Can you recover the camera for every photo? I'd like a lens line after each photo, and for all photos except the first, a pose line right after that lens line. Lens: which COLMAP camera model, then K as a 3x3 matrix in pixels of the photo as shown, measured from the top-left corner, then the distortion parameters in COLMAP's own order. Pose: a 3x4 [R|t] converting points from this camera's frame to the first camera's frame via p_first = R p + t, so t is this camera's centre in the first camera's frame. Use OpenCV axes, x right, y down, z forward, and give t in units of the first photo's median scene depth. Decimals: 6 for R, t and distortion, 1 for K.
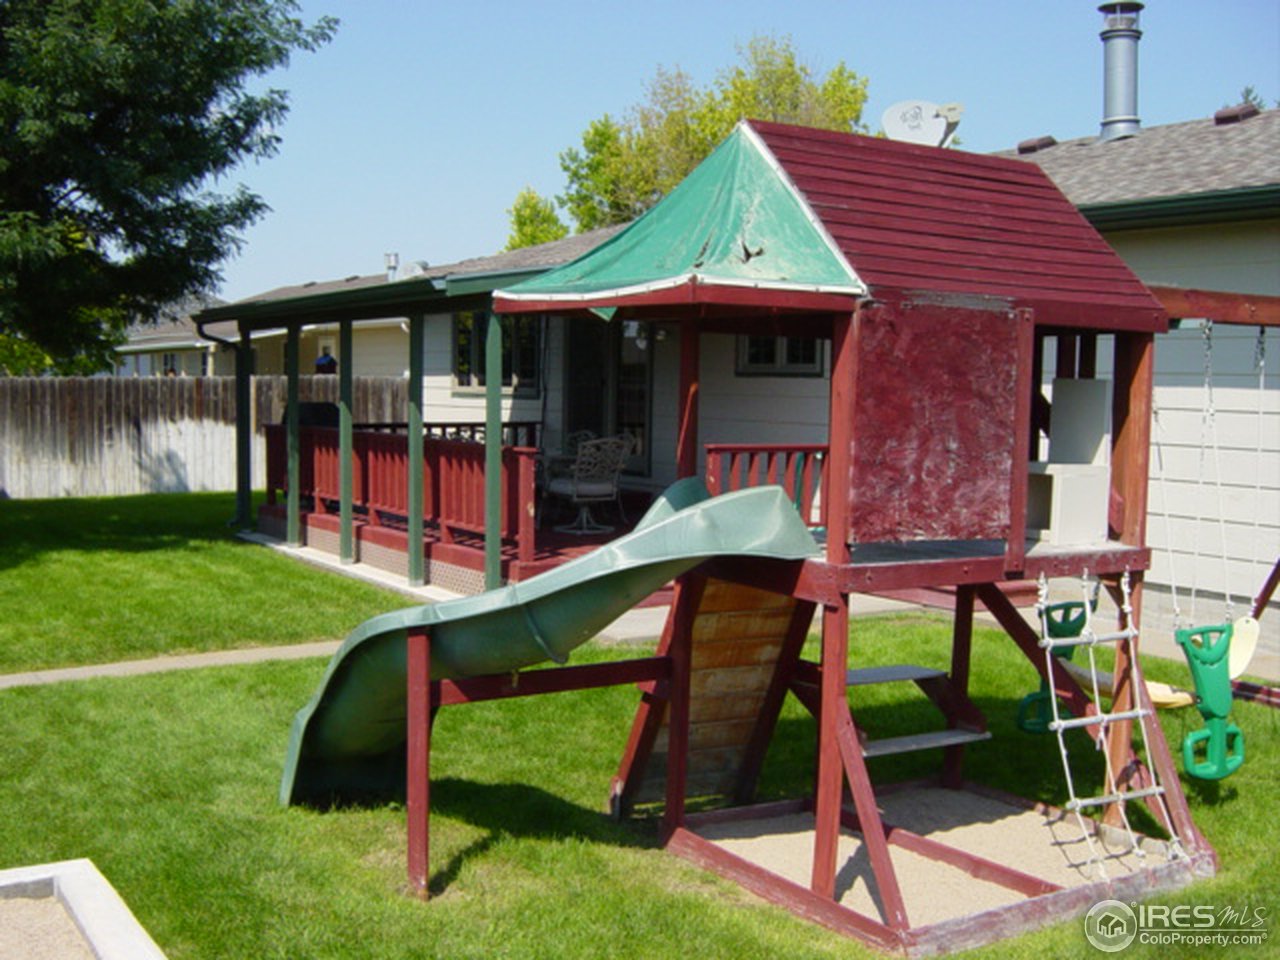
lens RADIAL K [[1463.2, 0, 621.5], [0, 1463.2, 522.9], [0, 0, 1]] dist [-0.173605, 0.089519]
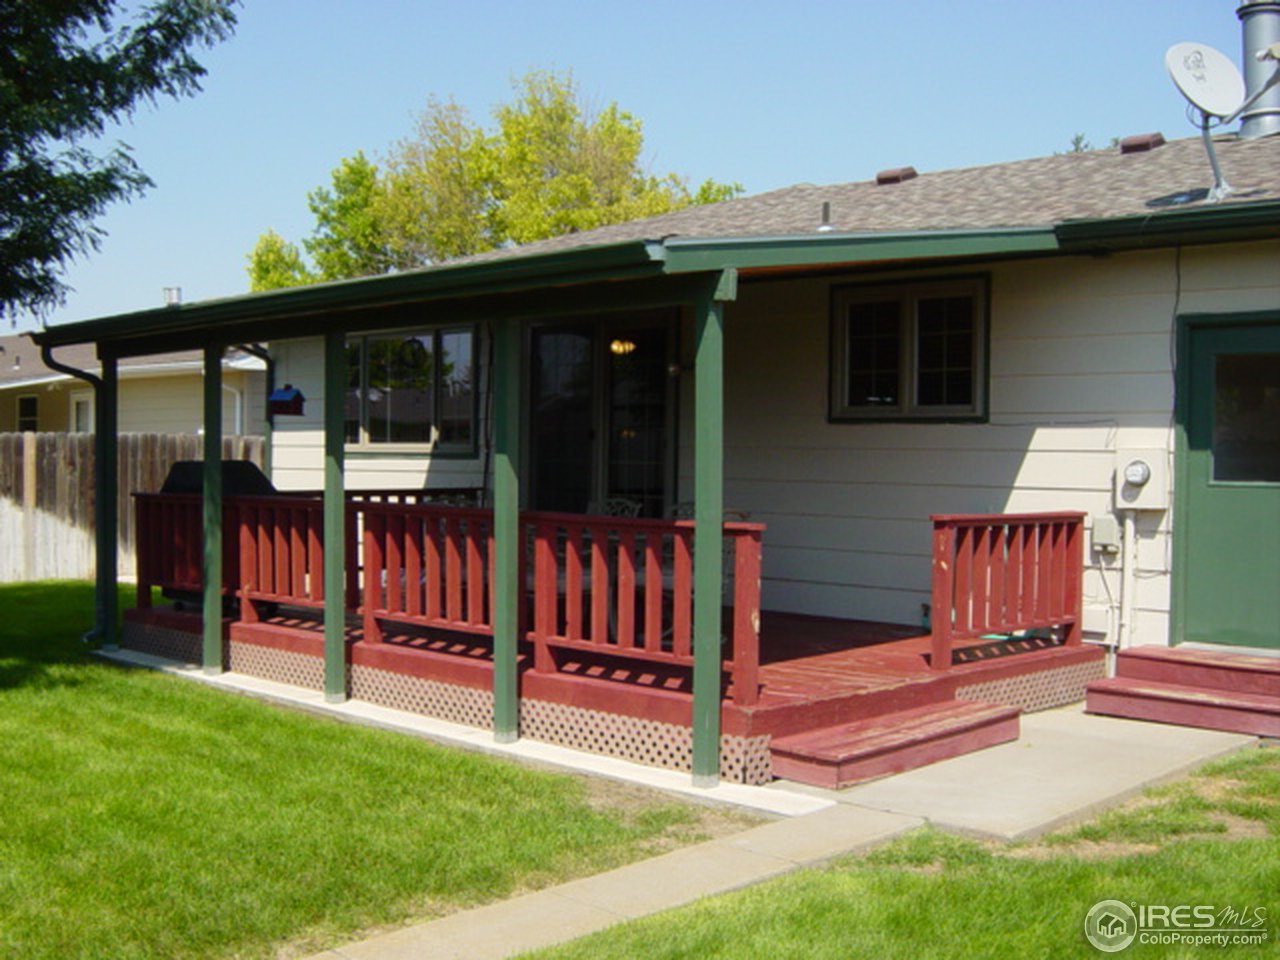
lens RADIAL K [[1463.2, 0, 621.5], [0, 1463.2, 522.9], [0, 0, 1]] dist [-0.173605, 0.089519]
pose [[0.972475, -0.013218, 0.232631, -0.154886], [0.024320, 0.998694, -0.044923, -0.014561], [-0.231734, 0.049344, 0.971527, 0.236125]]
